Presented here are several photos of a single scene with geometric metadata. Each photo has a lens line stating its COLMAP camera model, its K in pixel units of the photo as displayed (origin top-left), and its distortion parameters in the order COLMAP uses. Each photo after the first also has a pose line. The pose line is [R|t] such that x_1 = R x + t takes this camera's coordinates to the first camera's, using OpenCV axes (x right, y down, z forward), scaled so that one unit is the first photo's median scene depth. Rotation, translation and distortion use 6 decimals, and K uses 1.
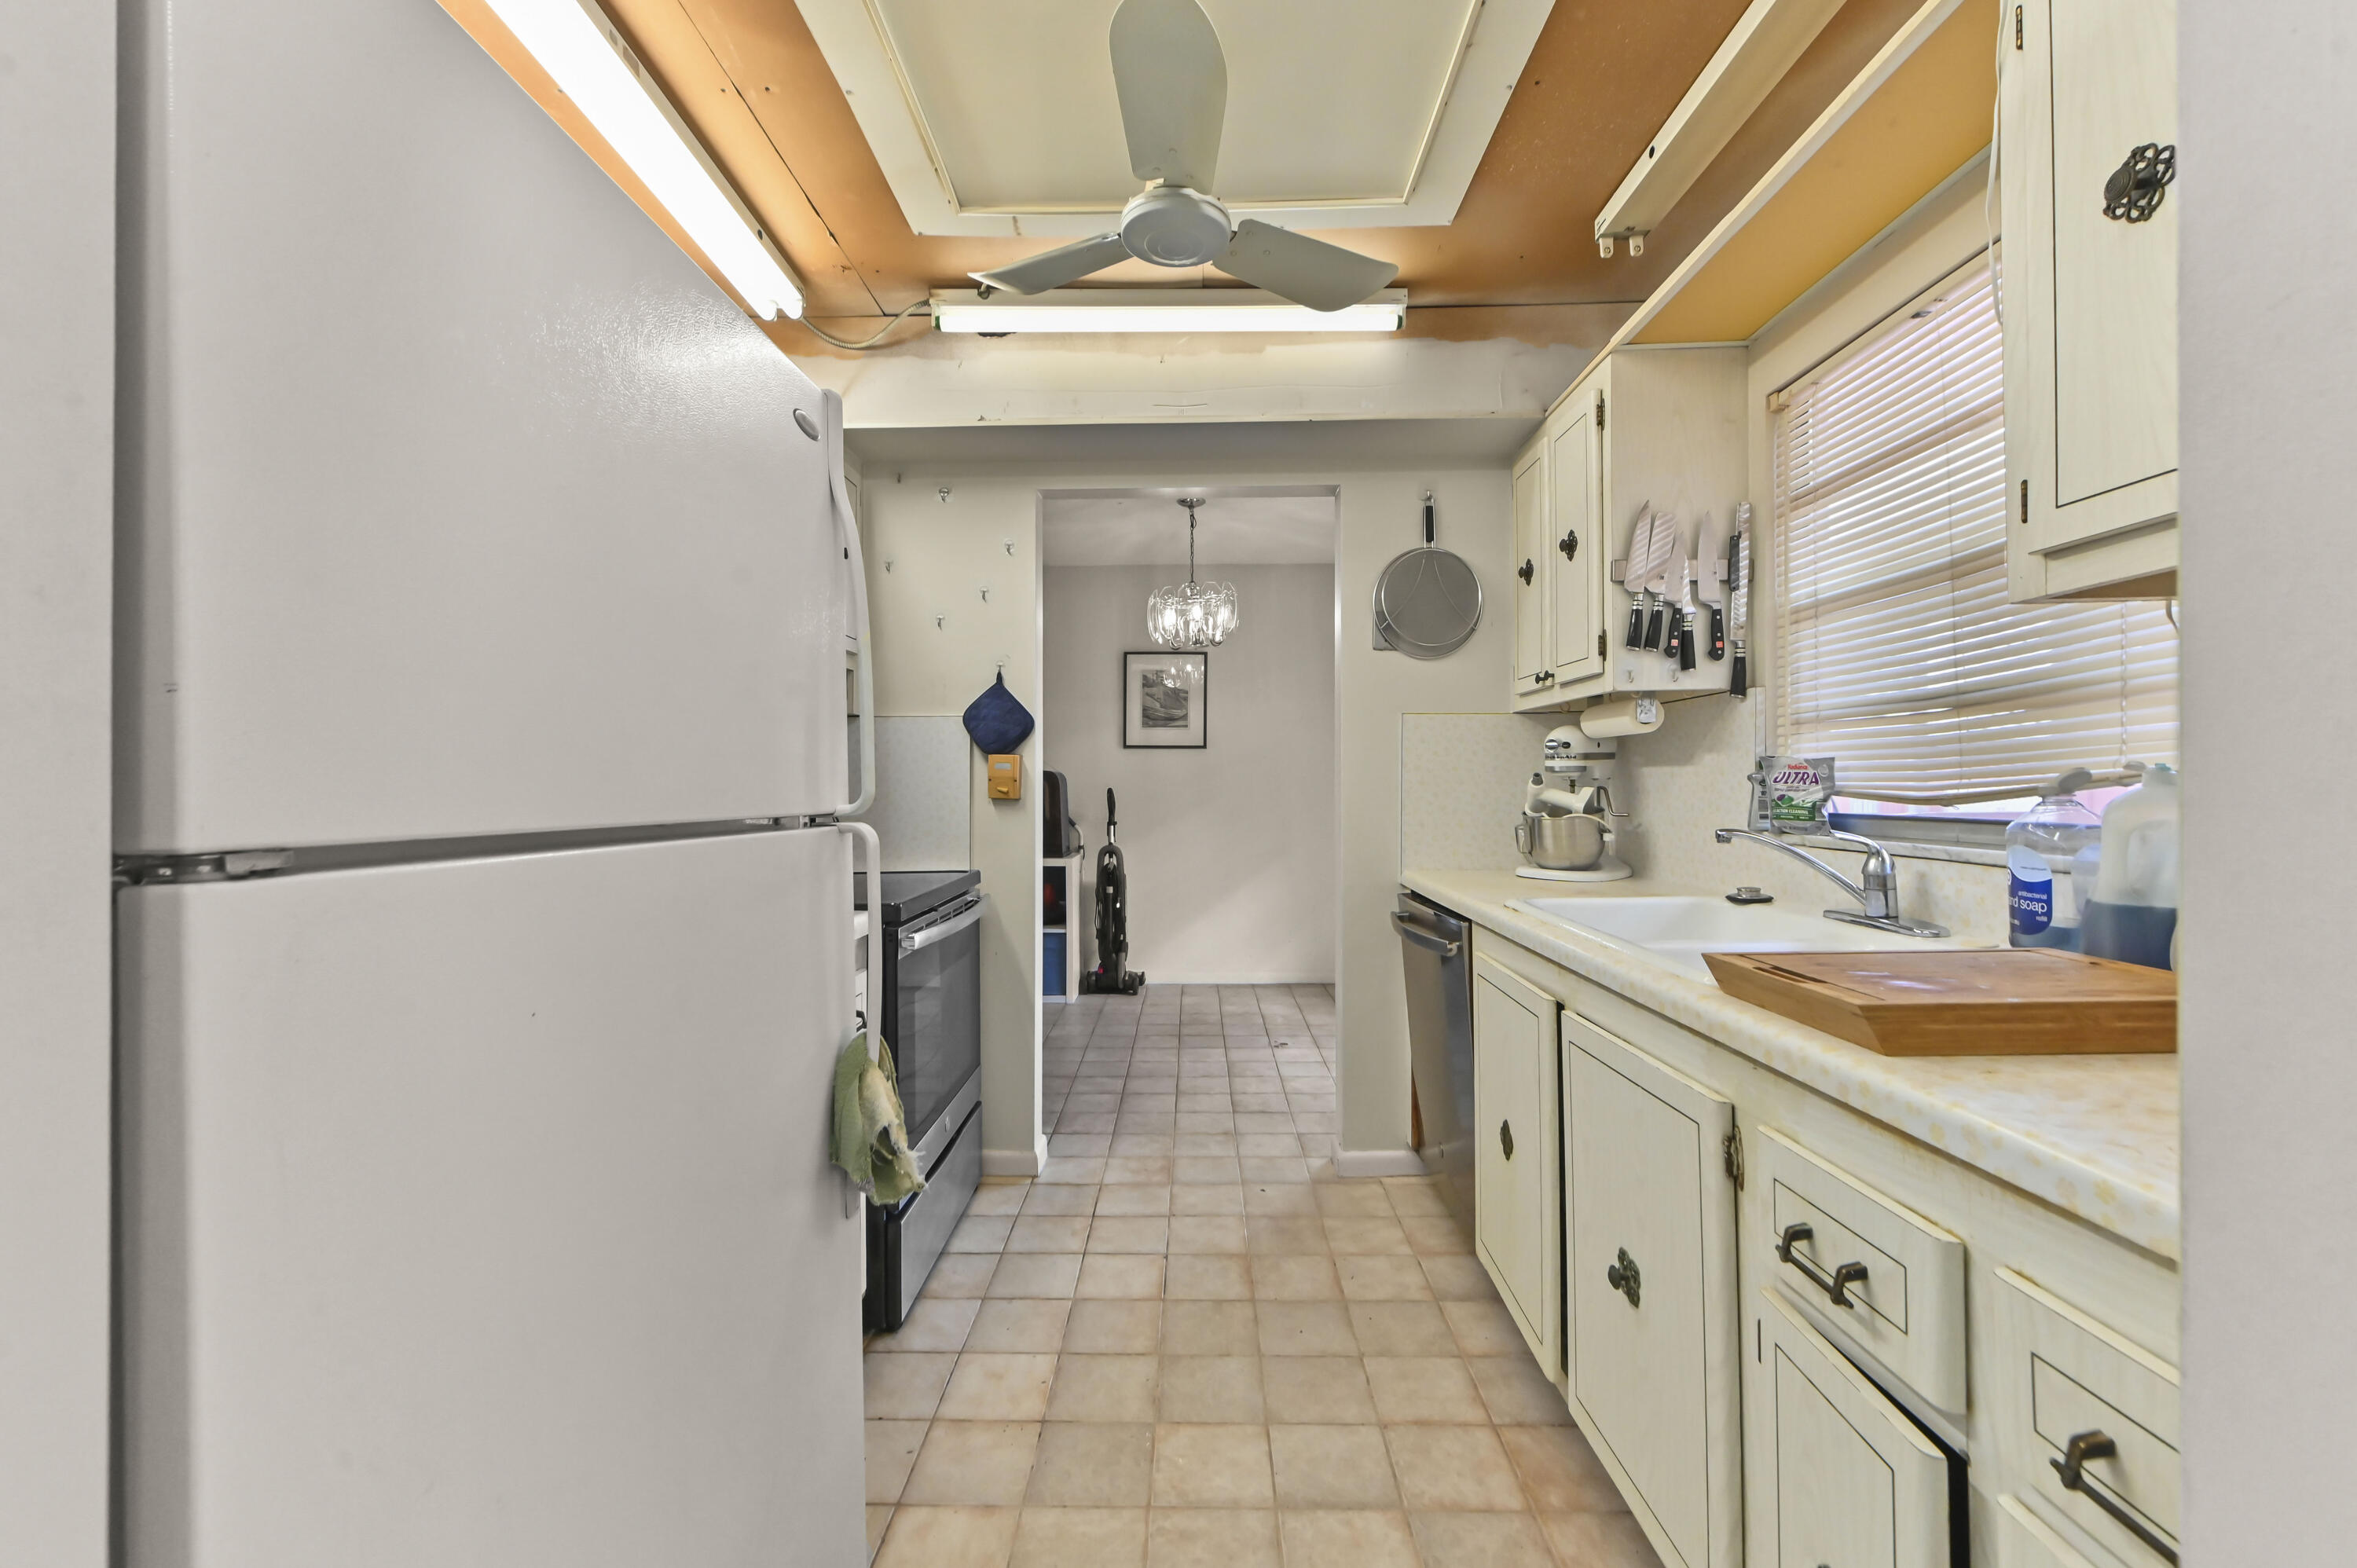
lens RADIAL K [[954.1, 0, 1173.4], [0, 954.1, 766.4], [0, 0, 1]] dist [0.022996, 0.000171]
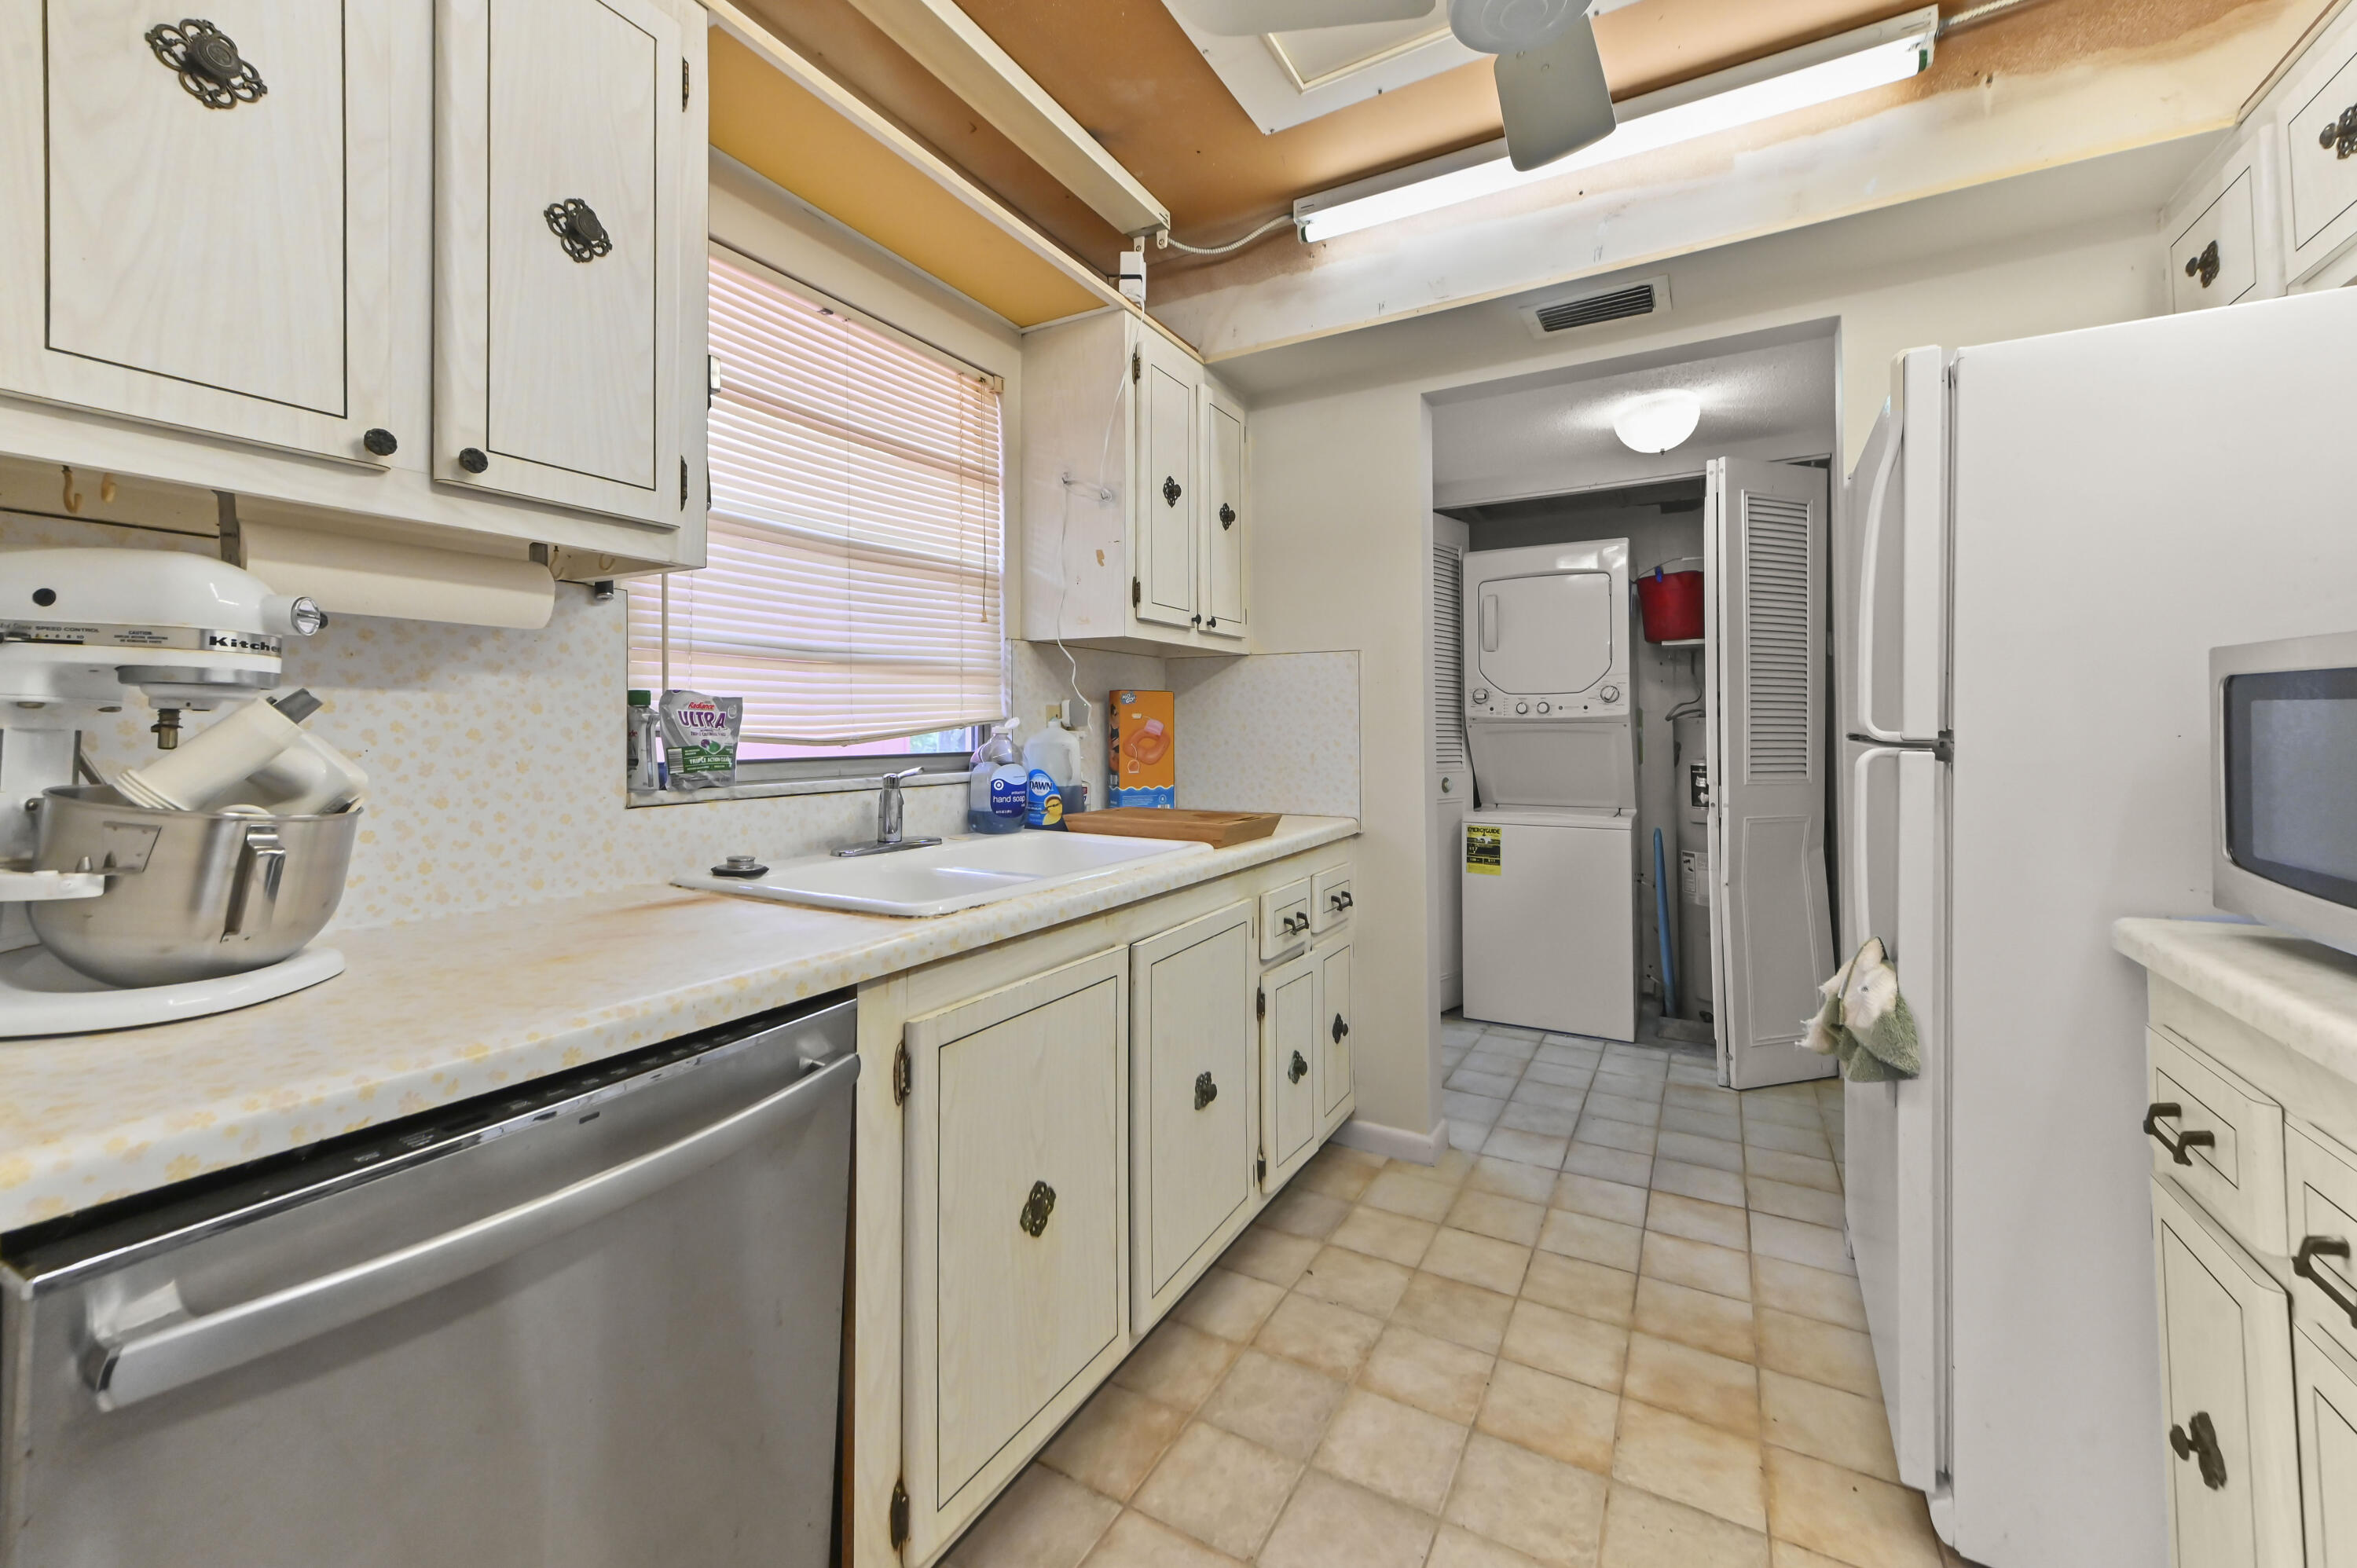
lens RADIAL K [[938.7, 0, 1182.6], [0, 938.7, 718.9], [0, 0, 1]] dist [0.010958, 0.000047]
pose [[-0.880380, 0.020810, 0.473812, -0.109269], [0.004992, 0.999388, -0.034617, 0.049521], [-0.474242, -0.028111, -0.879946, 1.813604]]
